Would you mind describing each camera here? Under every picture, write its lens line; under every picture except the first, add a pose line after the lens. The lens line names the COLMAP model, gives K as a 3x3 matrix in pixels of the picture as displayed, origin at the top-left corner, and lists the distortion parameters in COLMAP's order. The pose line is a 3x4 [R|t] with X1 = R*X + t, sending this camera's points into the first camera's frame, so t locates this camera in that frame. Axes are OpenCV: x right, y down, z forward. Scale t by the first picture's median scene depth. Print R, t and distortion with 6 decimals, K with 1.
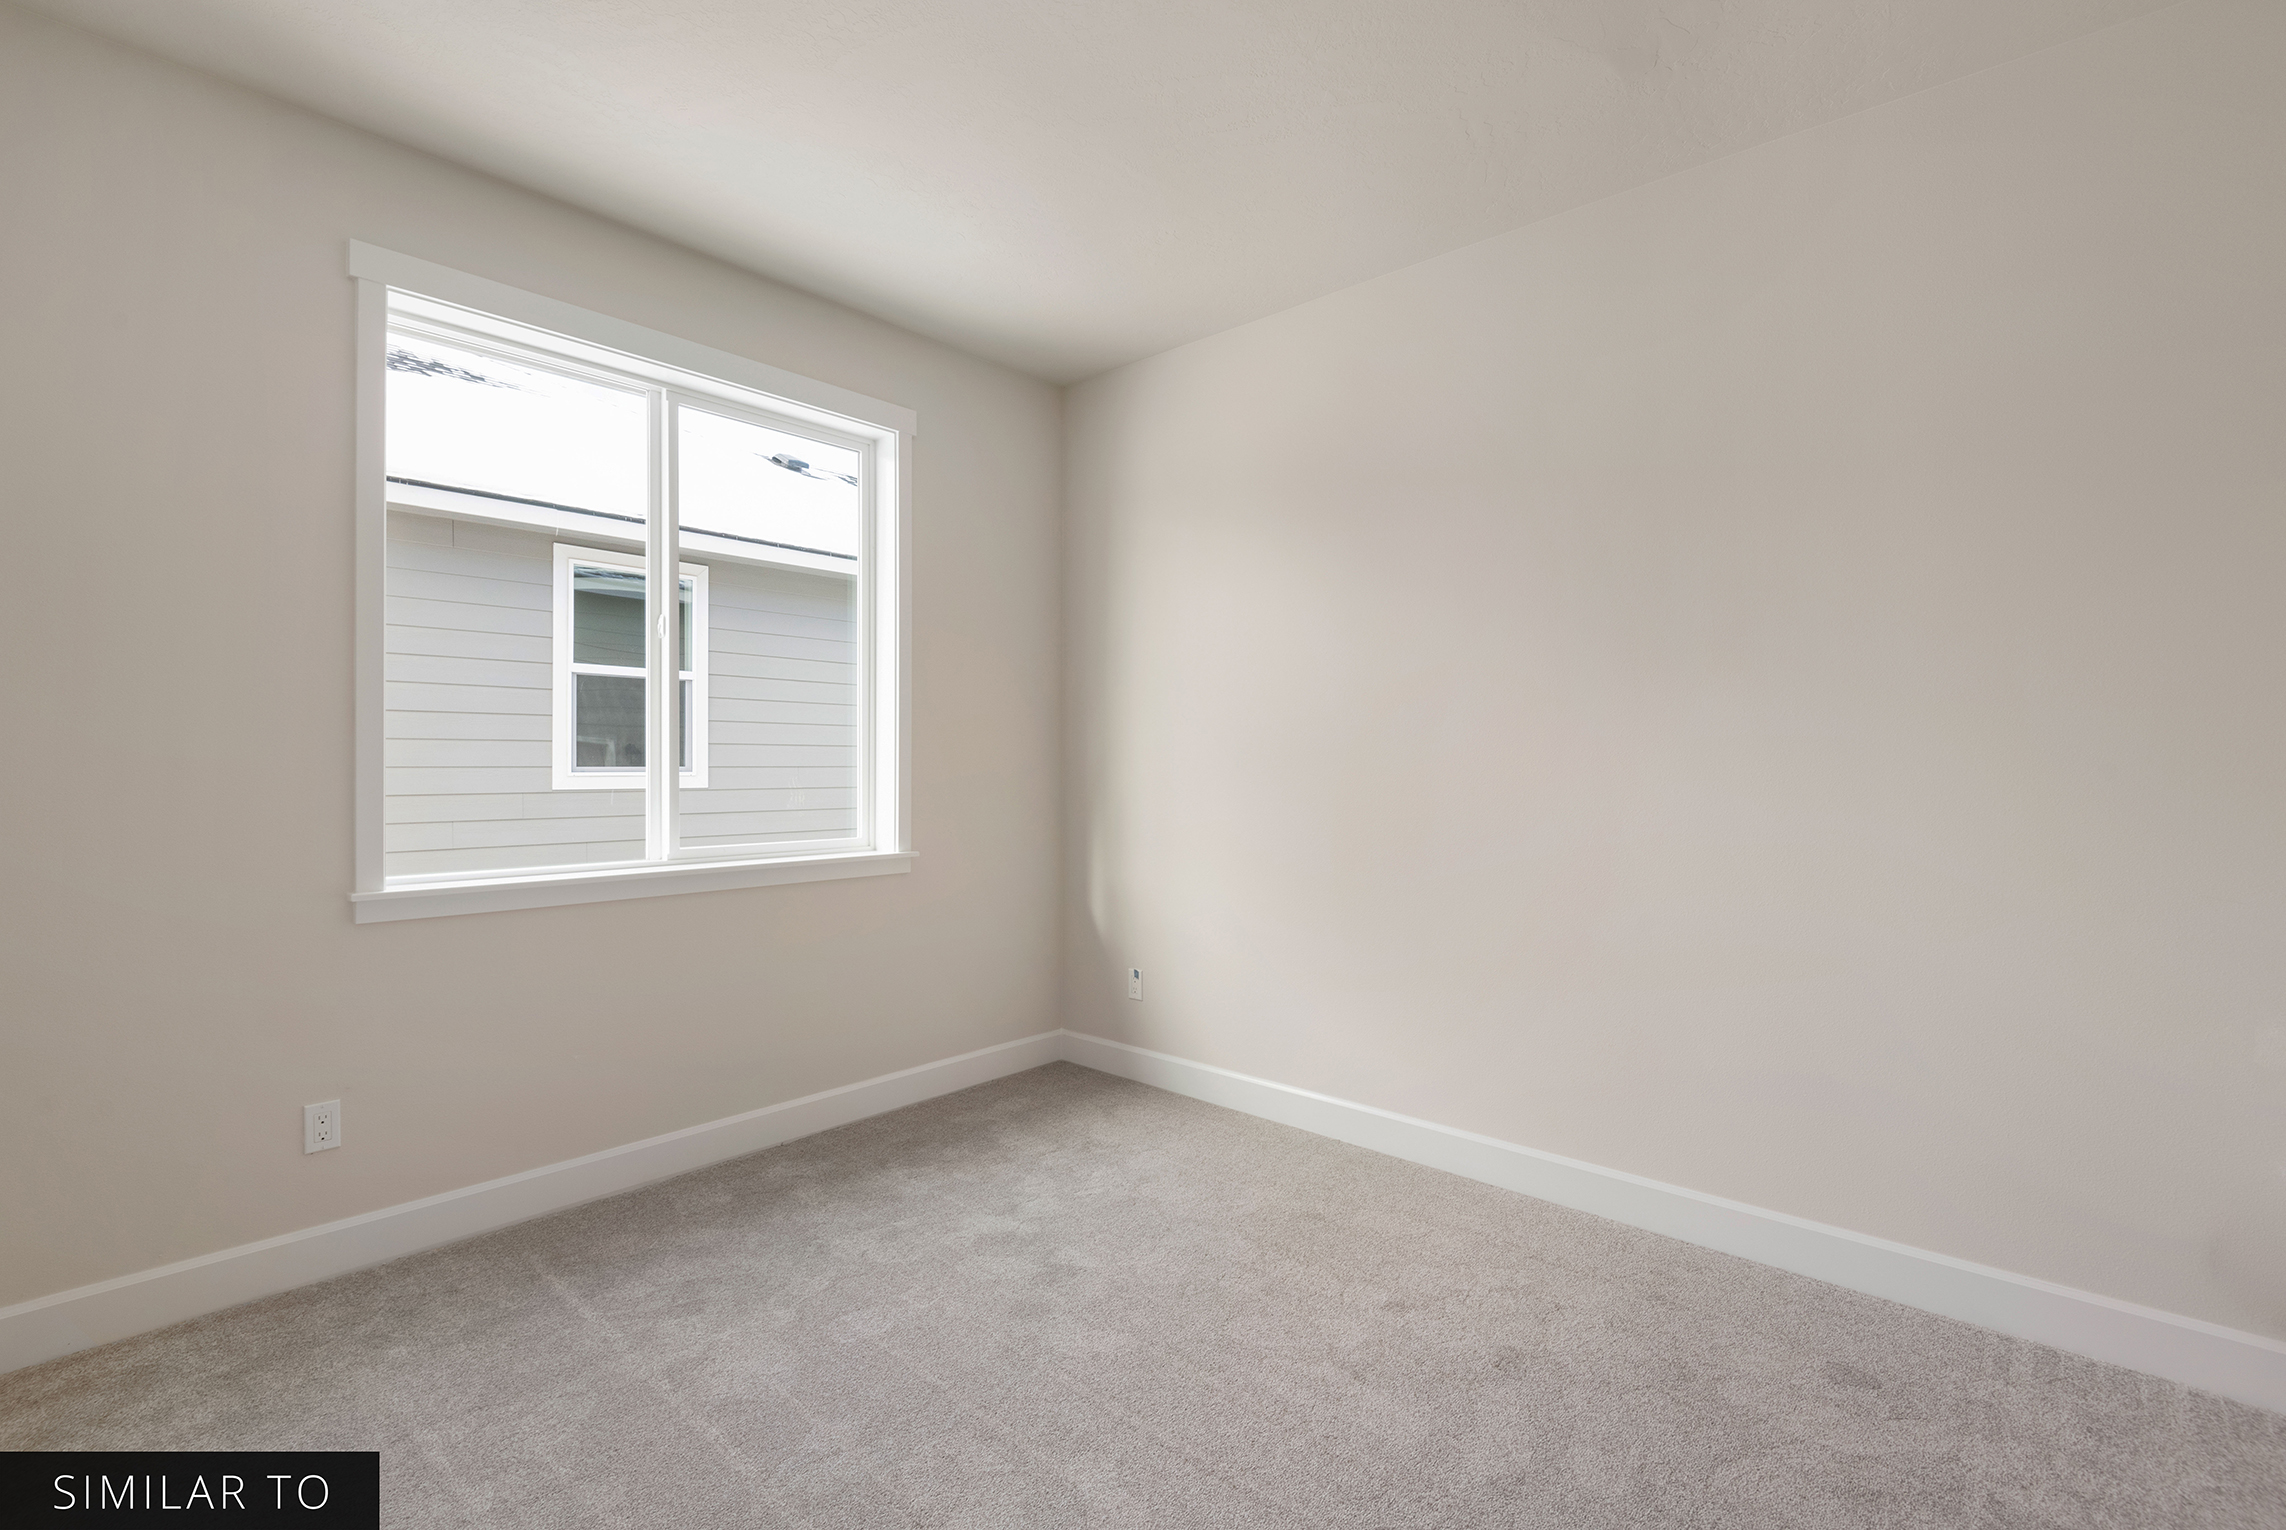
lens RADIAL K [[1042.8, 0, 1140.9], [0, 1042.8, 756.9], [0, 0, 1]] dist [-0.002698, -0.001165]
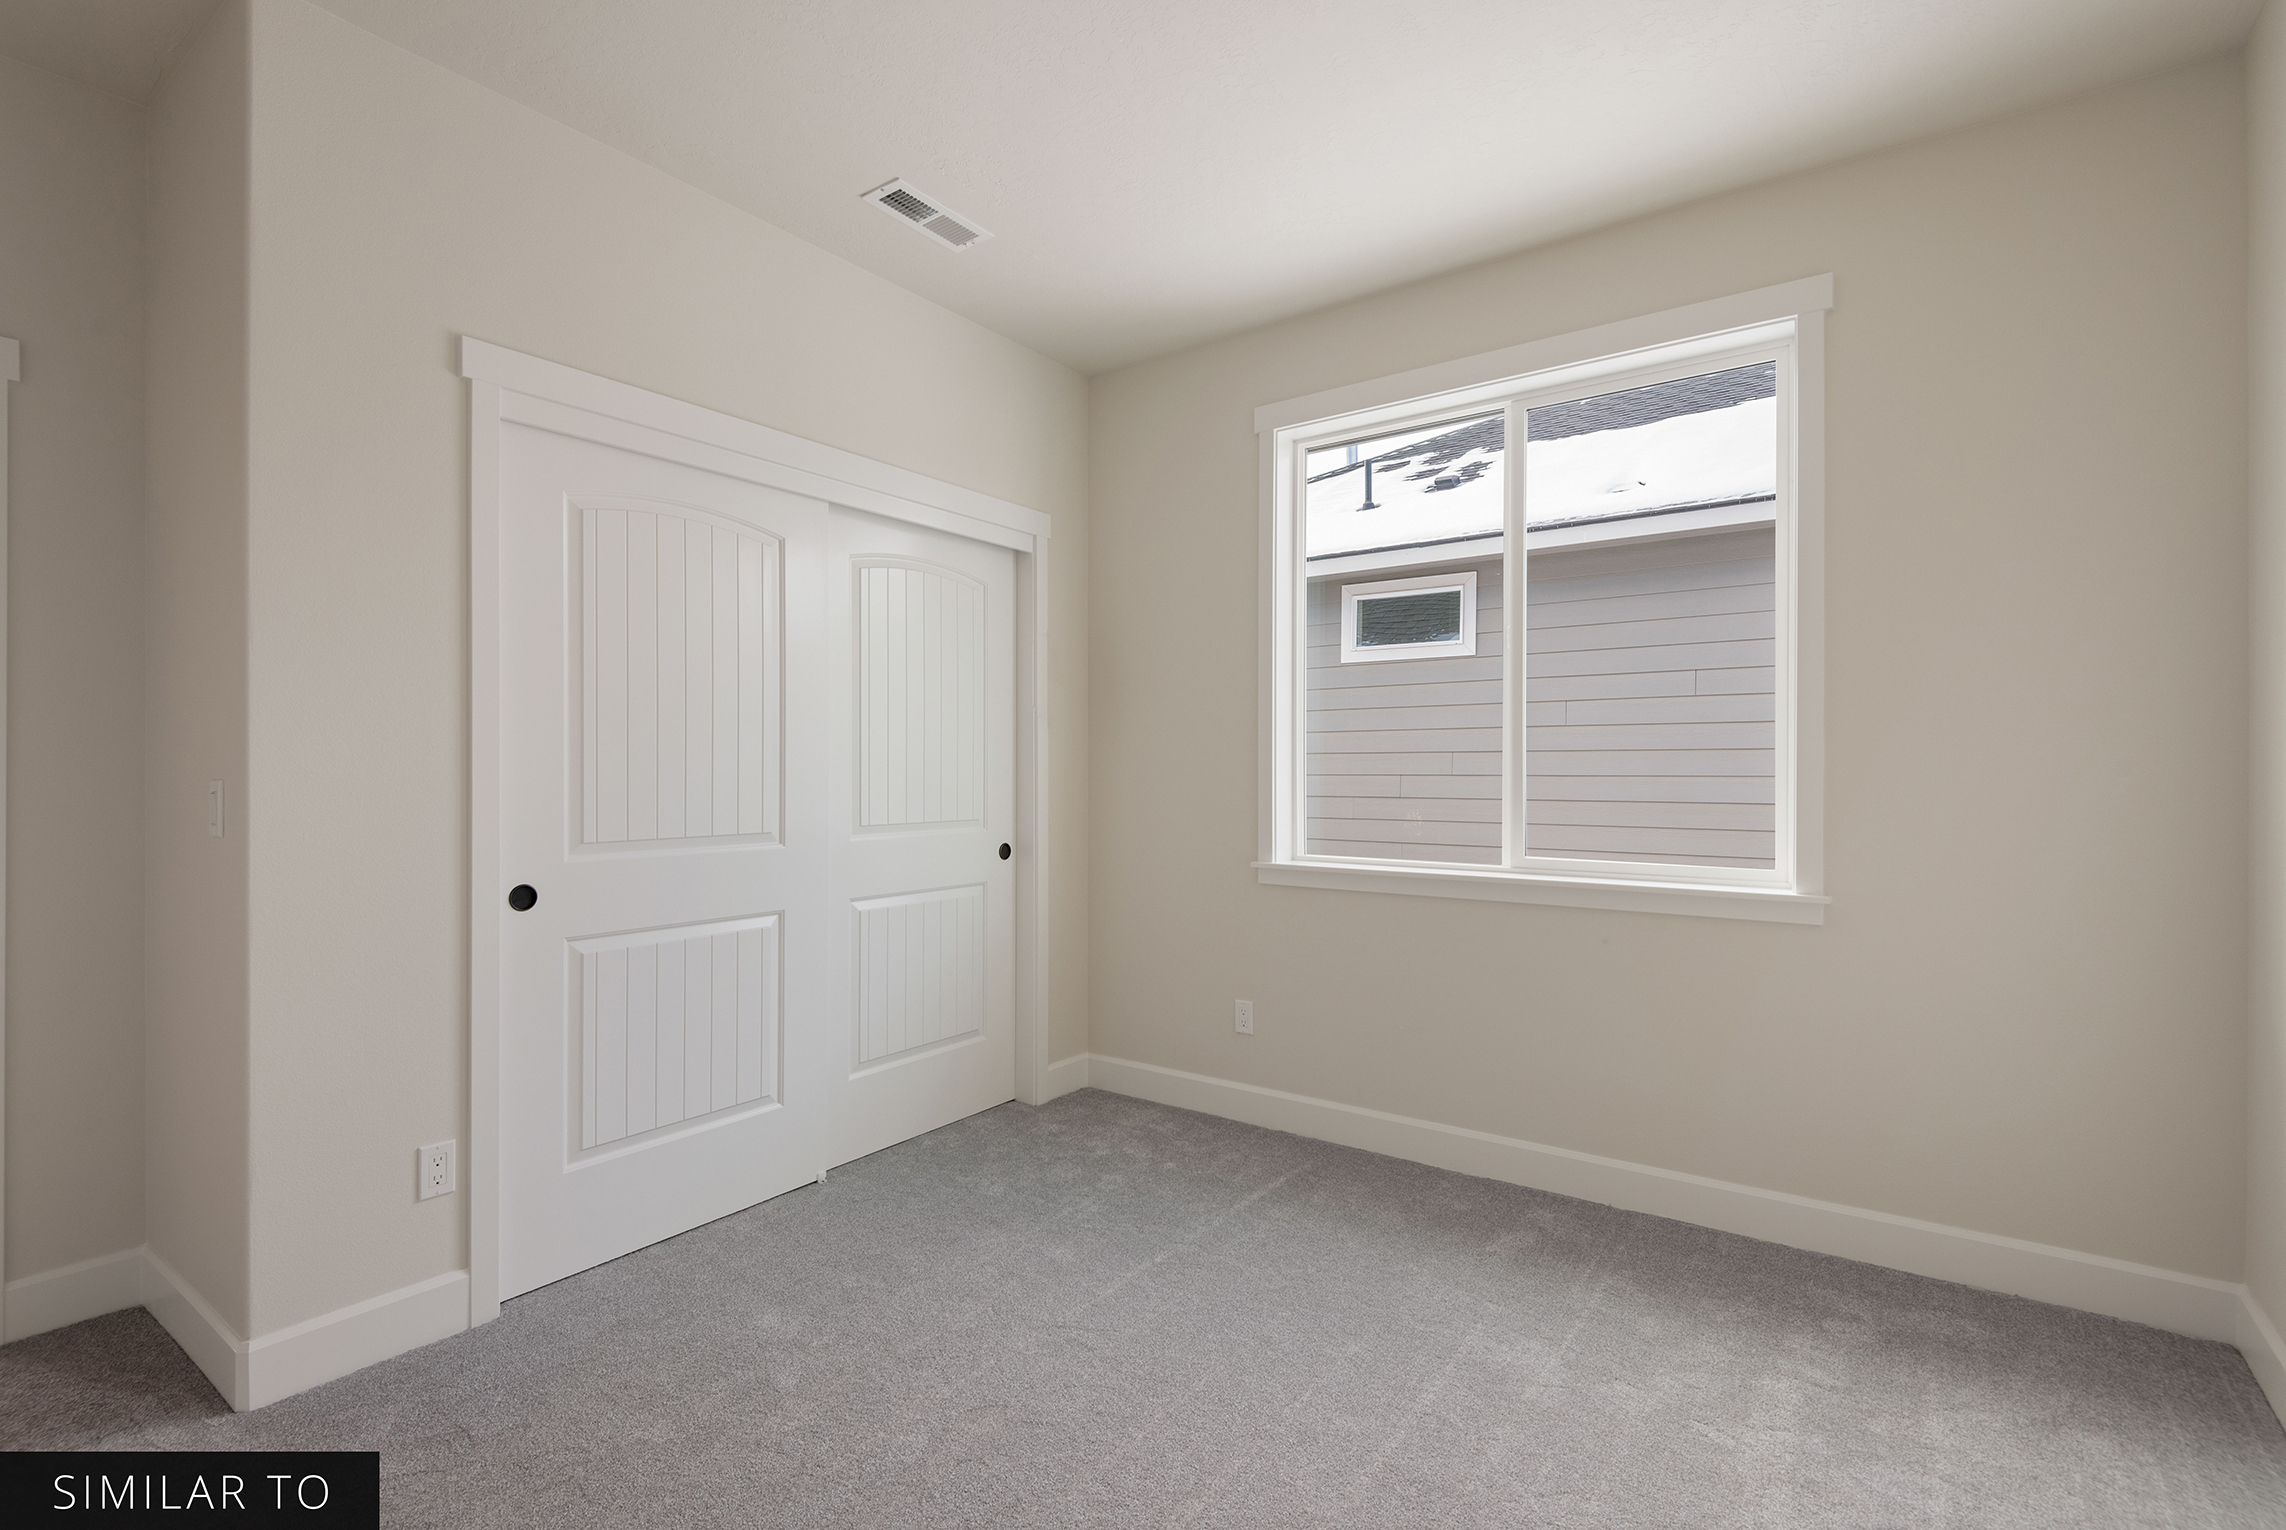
lens RADIAL K [[1042.8, 0, 1141.5], [0, 1042.8, 777.5], [0, 0, 1]] dist [-0.002698, -0.001165]
pose [[0.090551, -0.004206, -0.995883, 0.537681], [-0.002303, 0.999988, -0.004433, 0.017605], [0.995889, 0.002695, 0.090540, 0.574275]]
